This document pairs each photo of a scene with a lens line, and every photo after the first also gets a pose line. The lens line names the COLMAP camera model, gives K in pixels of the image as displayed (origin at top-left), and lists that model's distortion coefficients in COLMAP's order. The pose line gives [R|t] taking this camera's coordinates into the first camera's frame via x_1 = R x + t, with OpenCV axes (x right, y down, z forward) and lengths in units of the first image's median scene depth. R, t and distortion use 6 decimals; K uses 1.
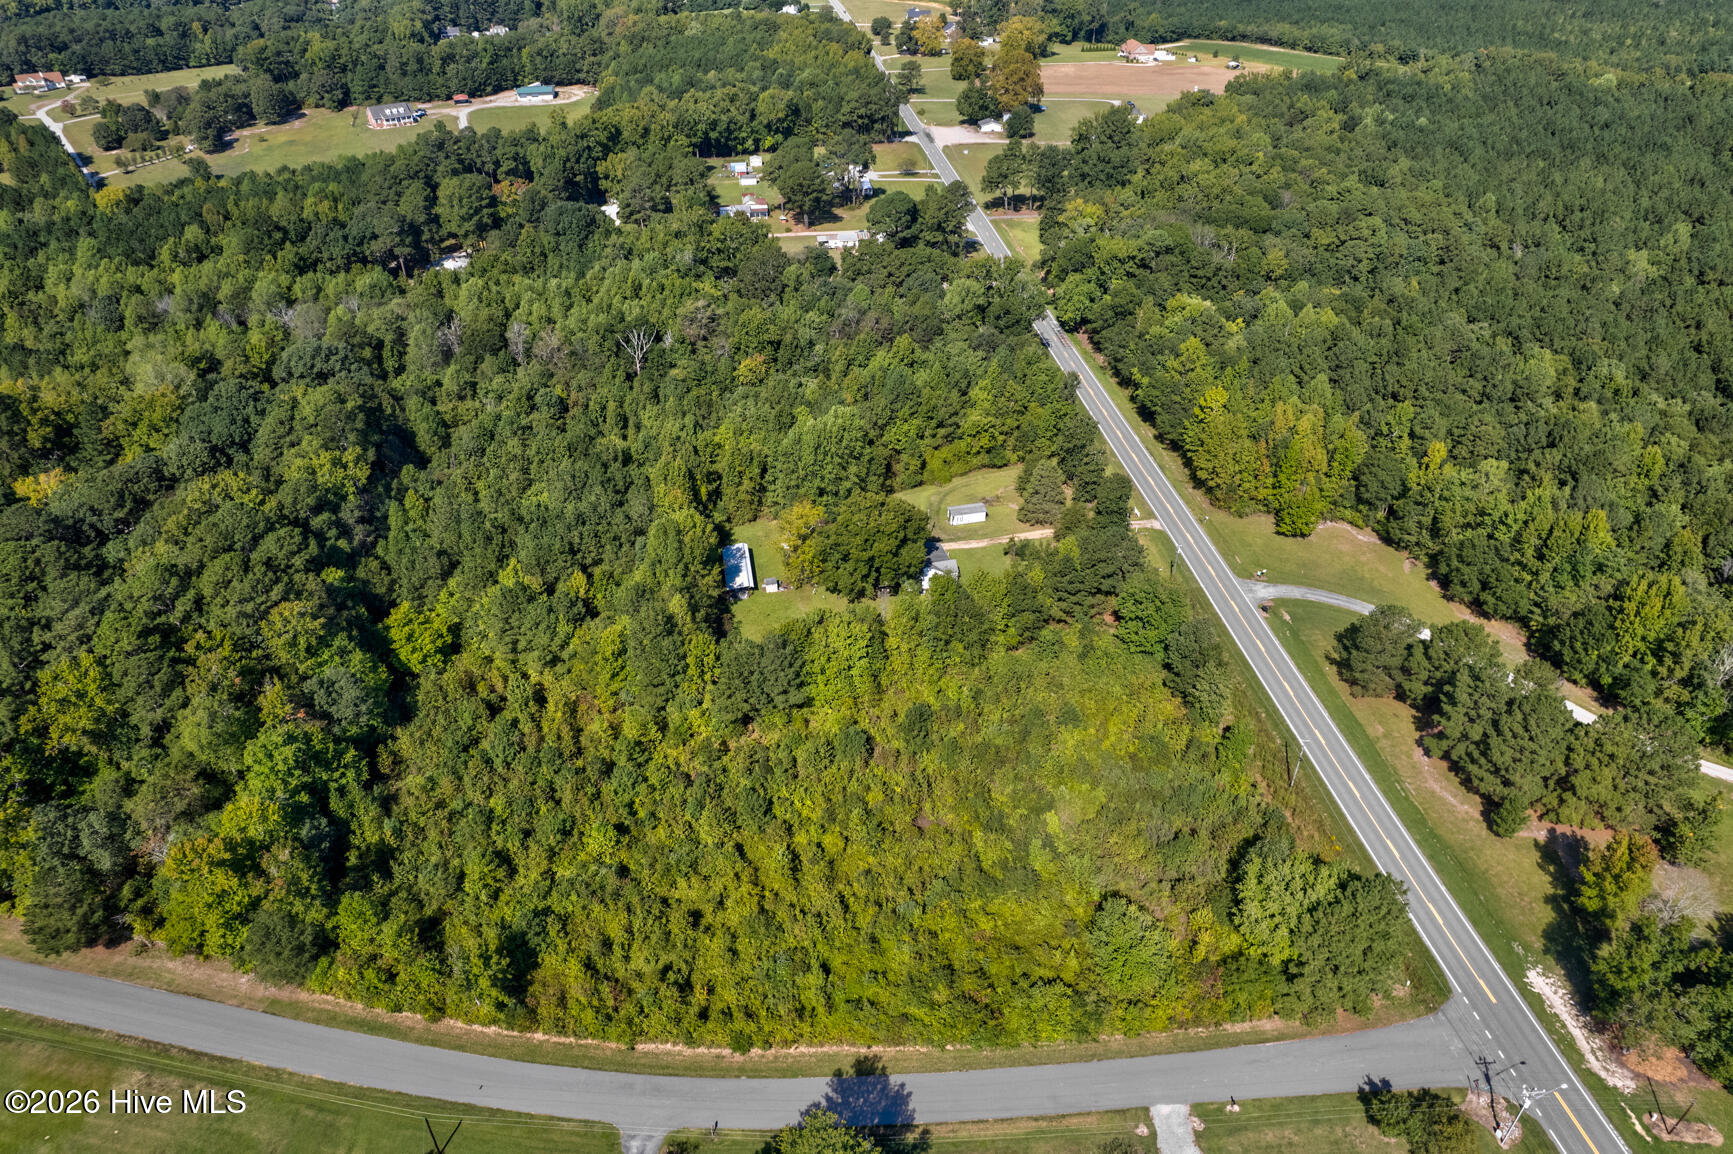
lens RADIAL K [[1116.5, 0, 866.5], [0, 1116.5, 577.0], [0, 0, 1]] dist [-0.092660, 0.086570]
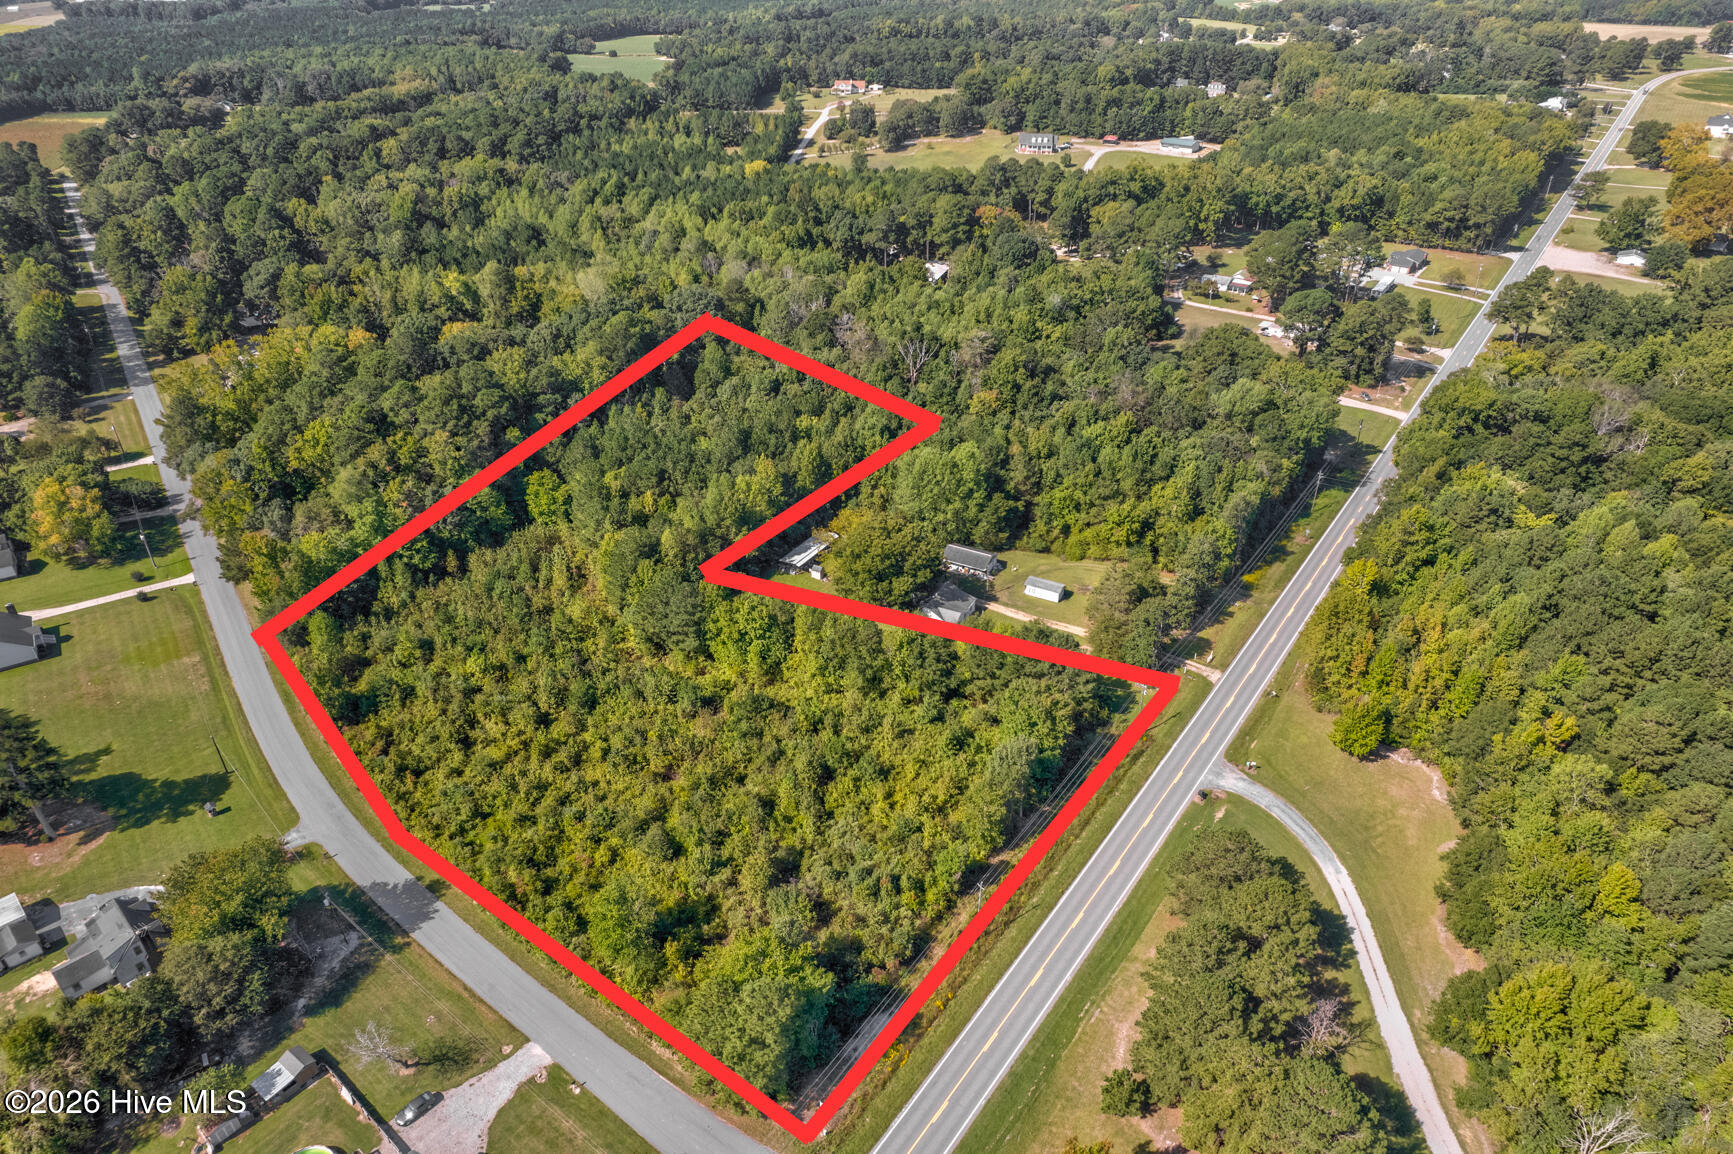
lens RADIAL K [[1112.0, 0, 866.5], [0, 1112.0, 577.0], [0, 0, 1]] dist [-0.077314, 0.069679]
pose [[0.746206, 0.352287, -0.564863, 0.294206], [-0.376242, 0.923171, 0.078722, -0.047894], [0.549198, 0.153783, 0.821421, 0.064882]]
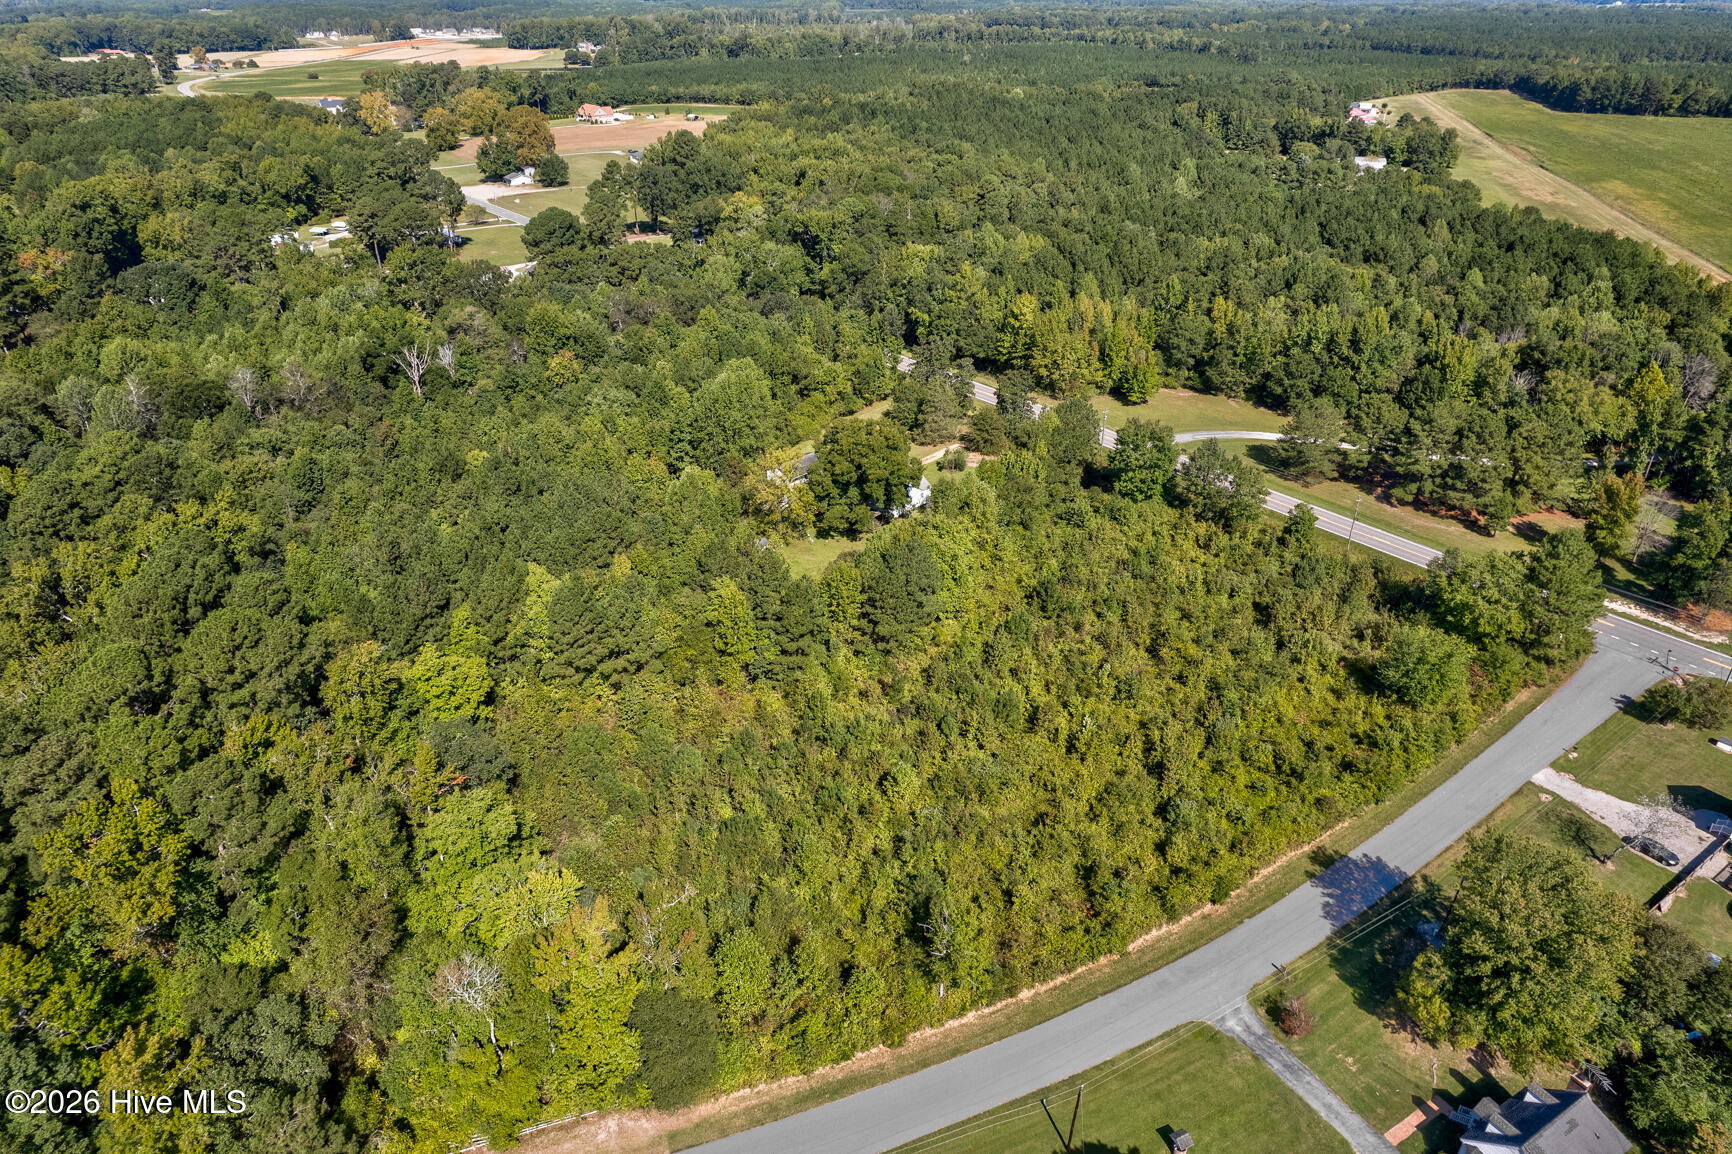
lens RADIAL K [[1111.3, 0, 866.0], [0, 1111.3, 577.0], [0, 0, 1]] dist [-0.077314, 0.069679]
pose [[0.840504, -0.257464, 0.476723, -0.228207], [0.300730, 0.953588, -0.015209, 0.034754], [-0.450682, 0.156149, 0.878922, 0.098367]]
